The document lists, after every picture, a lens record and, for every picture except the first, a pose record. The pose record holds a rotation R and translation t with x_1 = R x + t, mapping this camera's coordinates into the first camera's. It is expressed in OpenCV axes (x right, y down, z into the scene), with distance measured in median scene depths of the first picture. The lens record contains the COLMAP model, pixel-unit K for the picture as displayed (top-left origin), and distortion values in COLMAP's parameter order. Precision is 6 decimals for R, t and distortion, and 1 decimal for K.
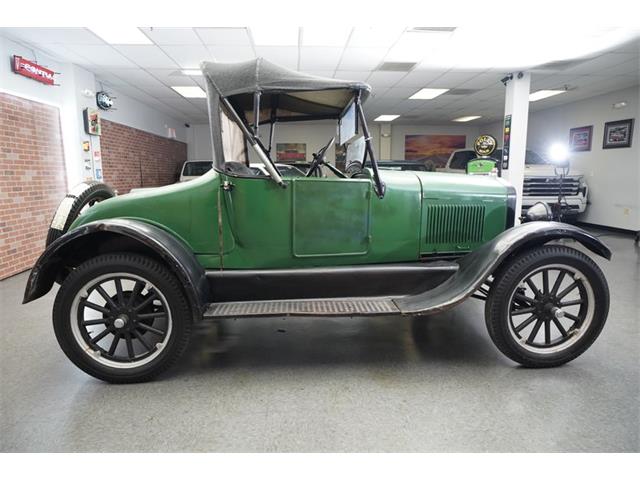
lens RADIAL K [[407.0, 0, 320.0], [0, 407.0, 240.0], [0, 0, 1]] dist [0.002564, 0.002428]
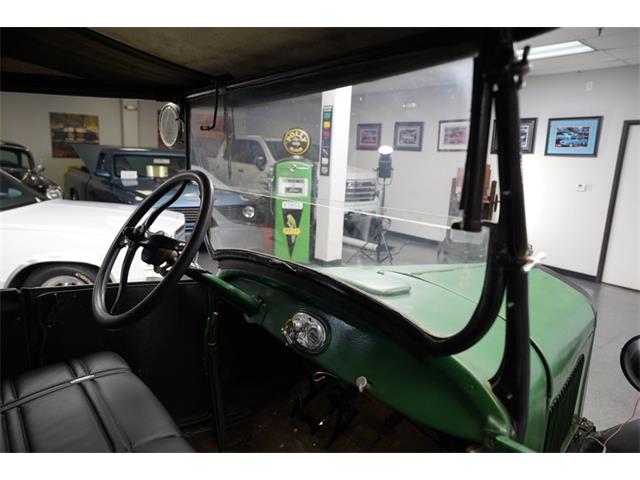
lens RADIAL K [[441.9, 0, 320.0], [0, 441.9, 240.0], [0, 0, 1]] dist [-0.003050, 0.000730]
pose [[0.824681, -0.066836, 0.561635, -0.027546], [0.044449, 0.997581, 0.053447, -0.085847], [-0.563849, -0.019113, 0.825657, 0.275328]]
